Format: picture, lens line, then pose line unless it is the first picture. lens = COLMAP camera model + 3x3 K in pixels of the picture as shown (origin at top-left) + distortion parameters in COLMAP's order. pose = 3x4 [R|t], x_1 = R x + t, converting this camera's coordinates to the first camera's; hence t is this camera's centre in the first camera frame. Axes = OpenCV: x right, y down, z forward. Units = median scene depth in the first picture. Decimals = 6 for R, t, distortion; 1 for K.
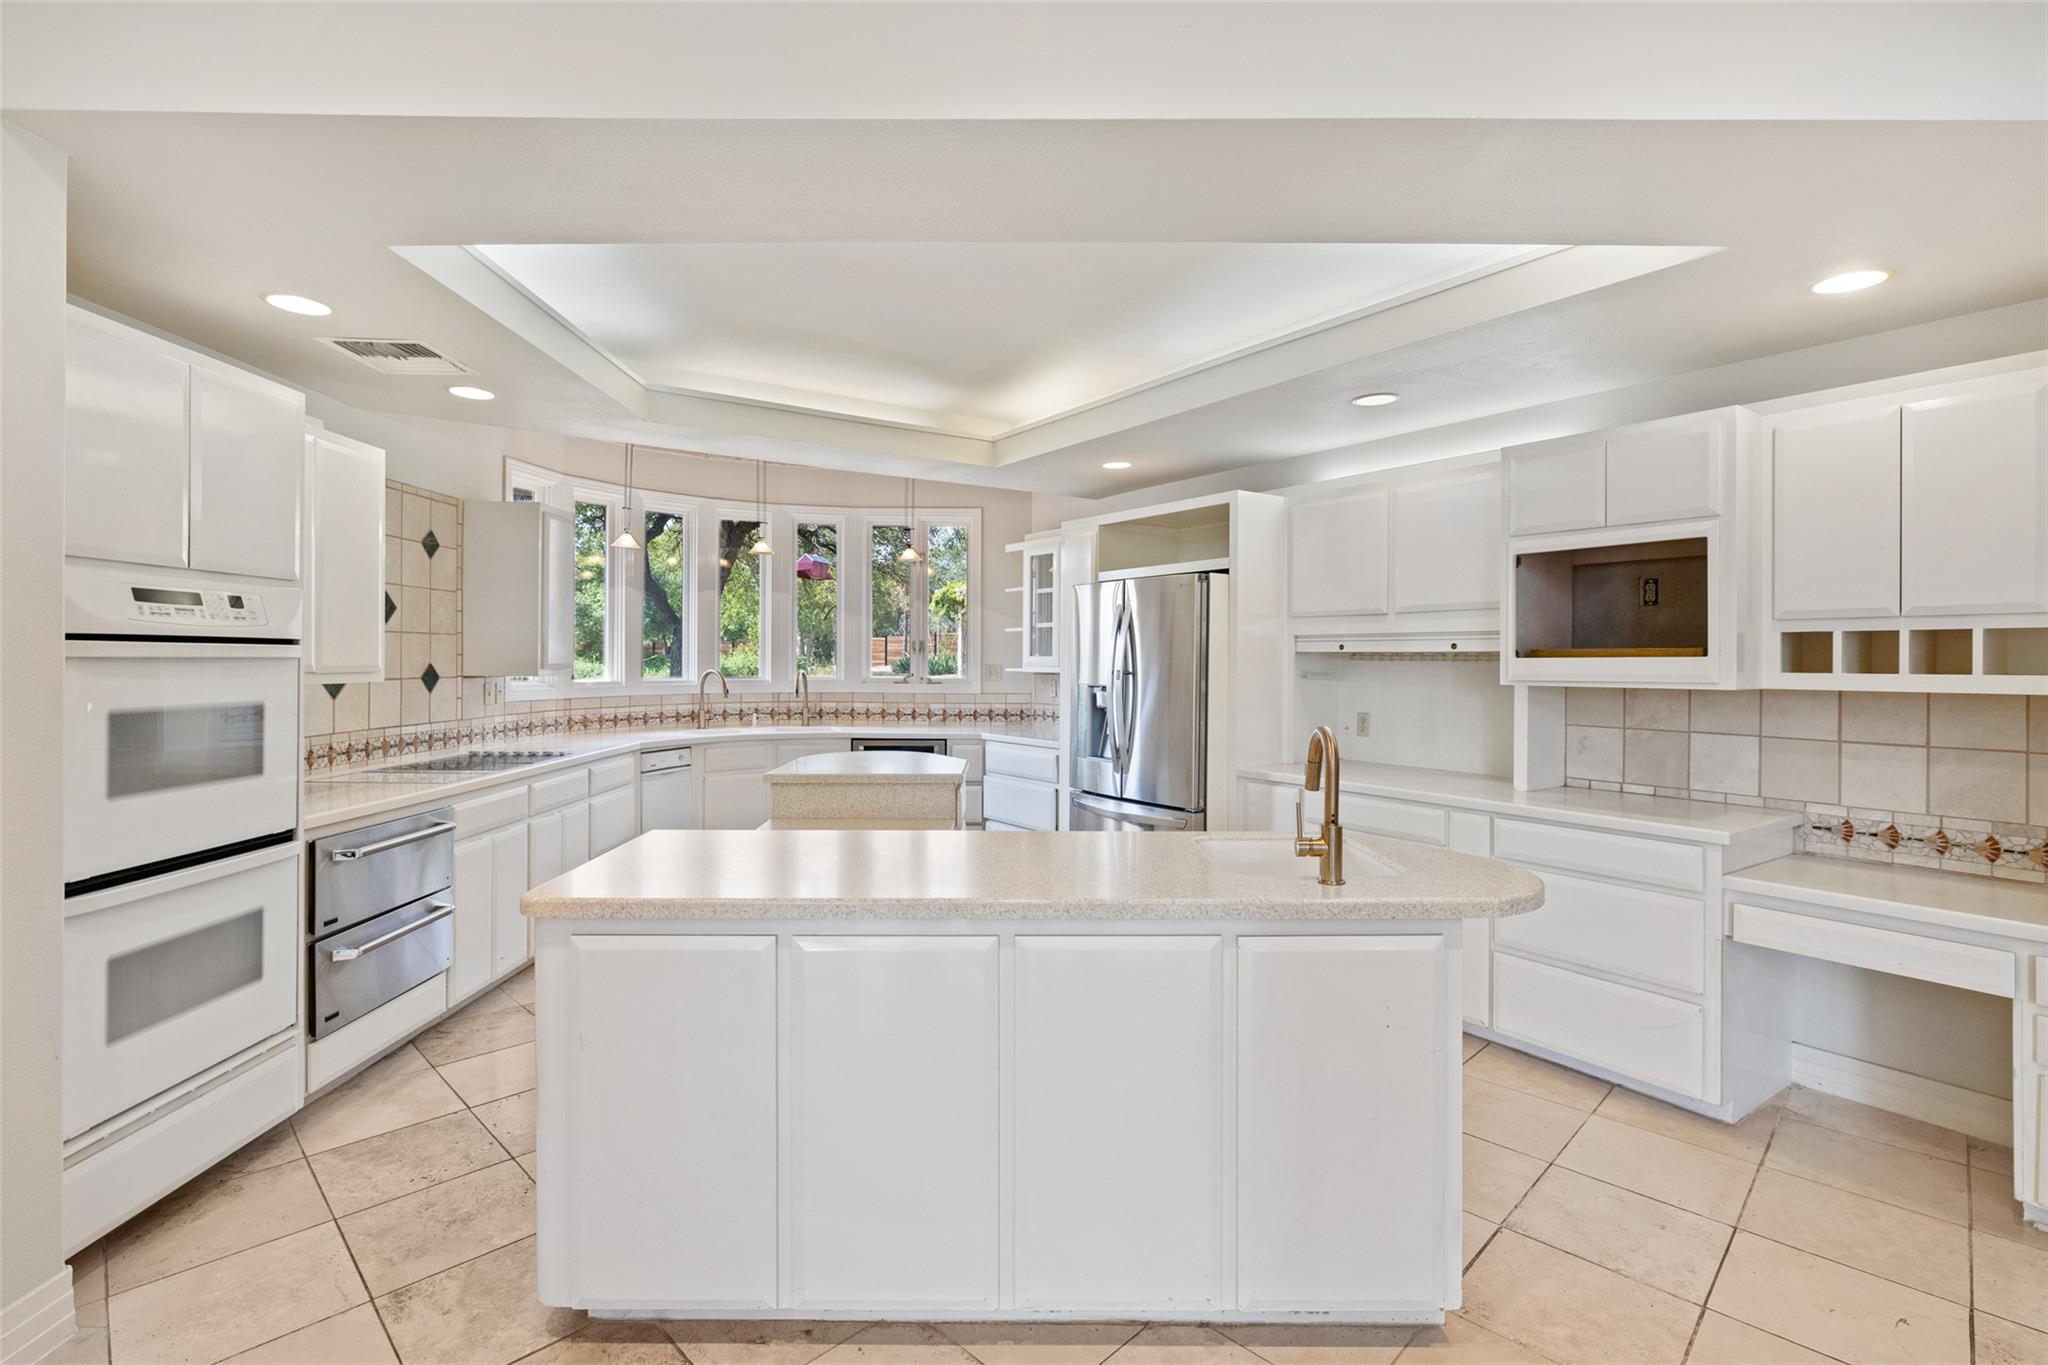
lens RADIAL K [[958.3, 0, 1020.7], [0, 958.3, 649.2], [0, 0, 1]] dist [0.021137, 0.000099]
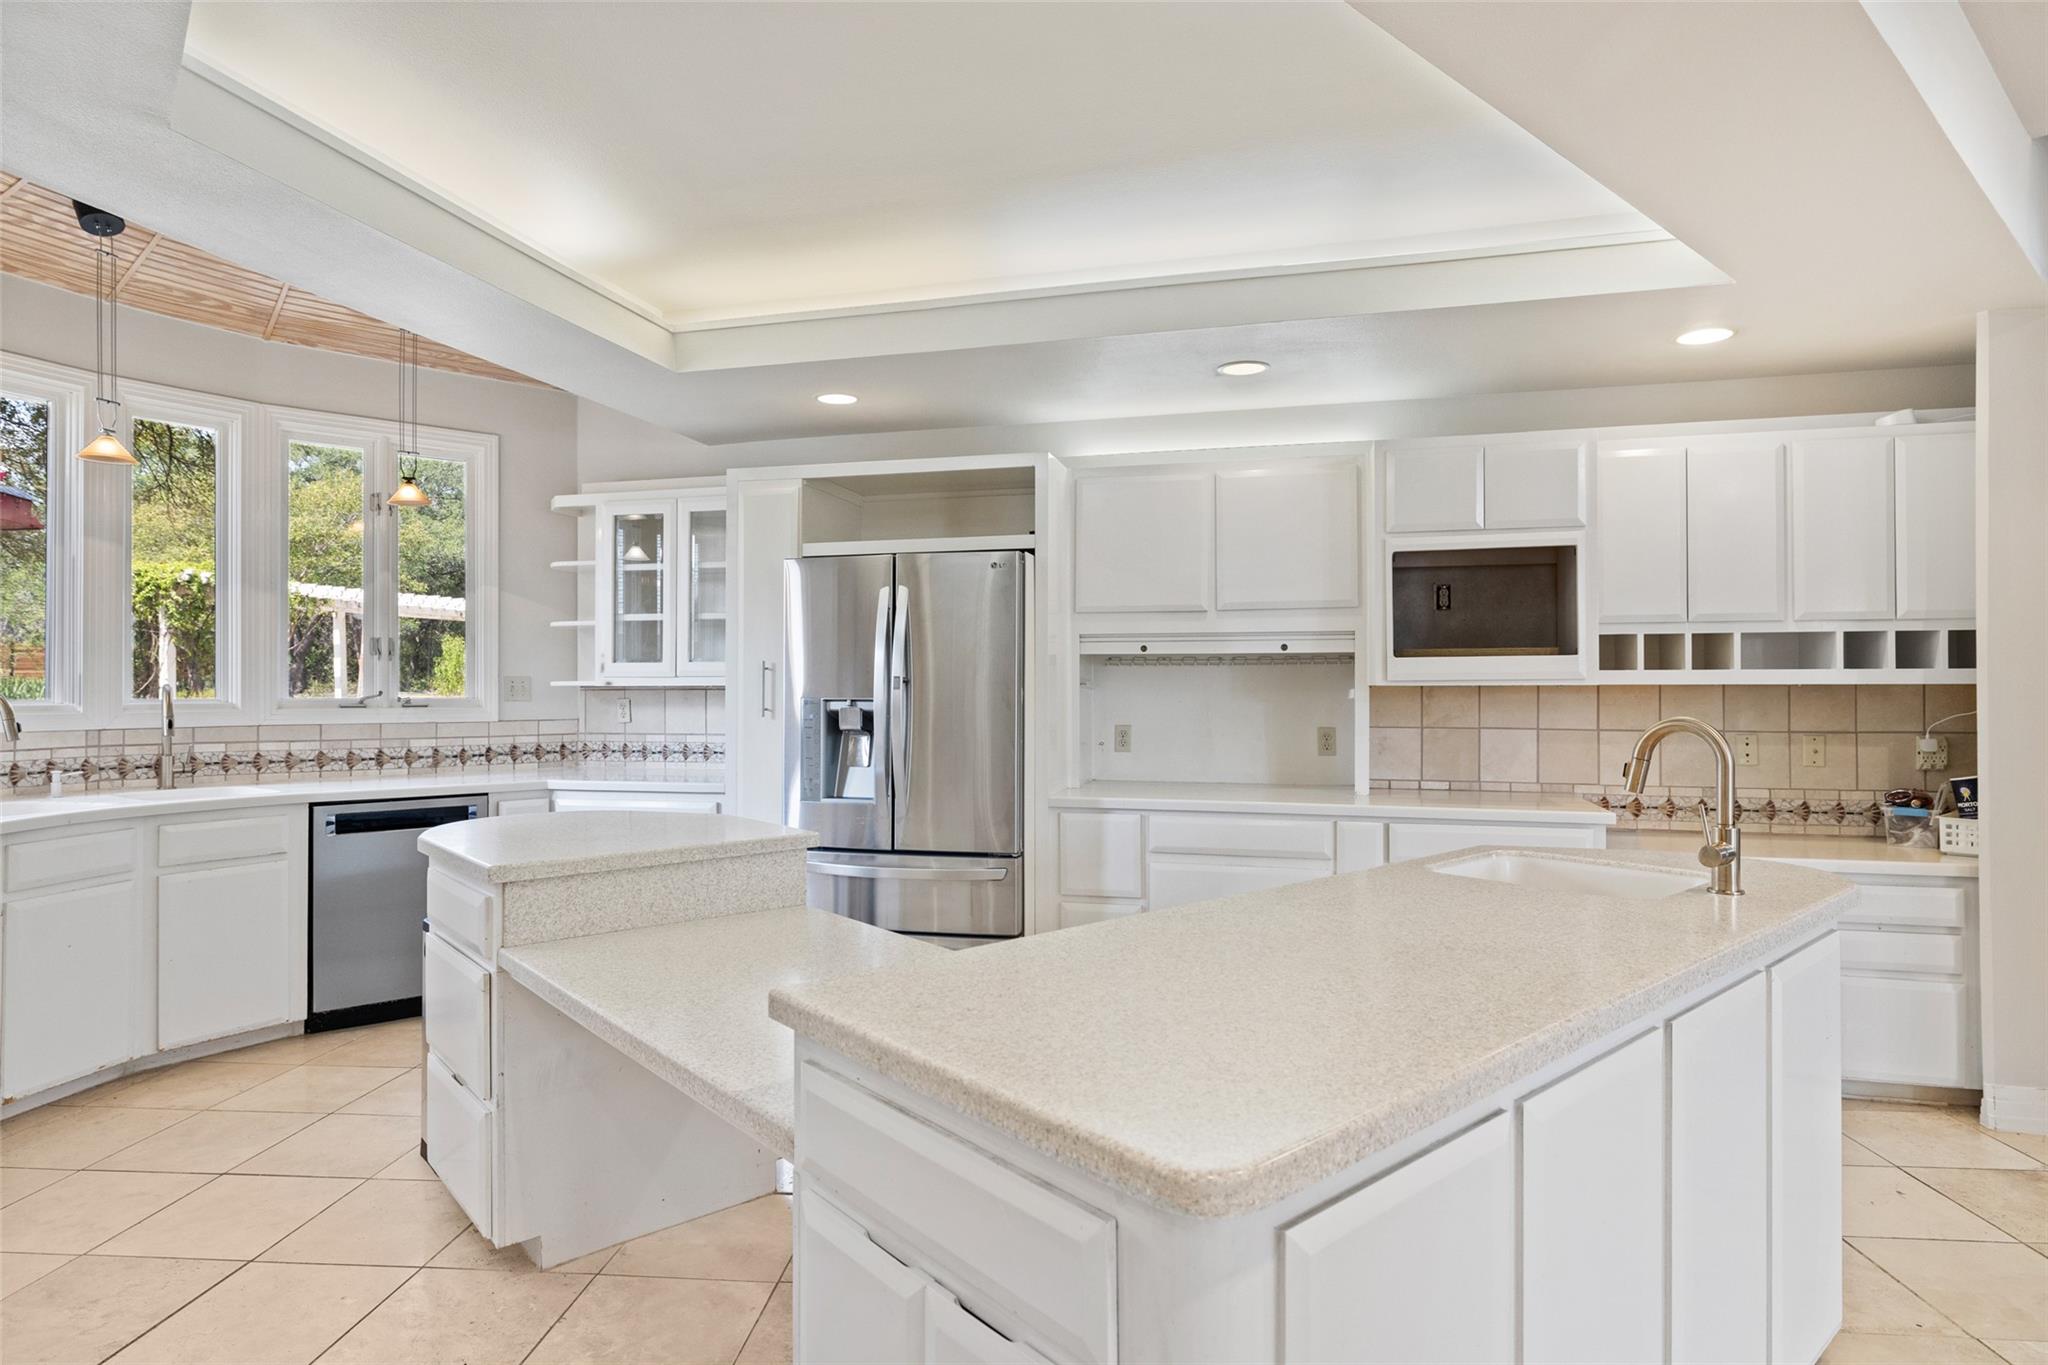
lens RADIAL K [[1096.8, 0, 1024.0], [0, 1096.8, 682.5], [0, 0, 1]] dist [0.016032, 0.000525]
pose [[0.767754, -0.004246, 0.640731, -0.428504], [-0.001912, 0.999958, 0.008918, 0.021902], [-0.640742, -0.008072, 0.767714, 0.343187]]
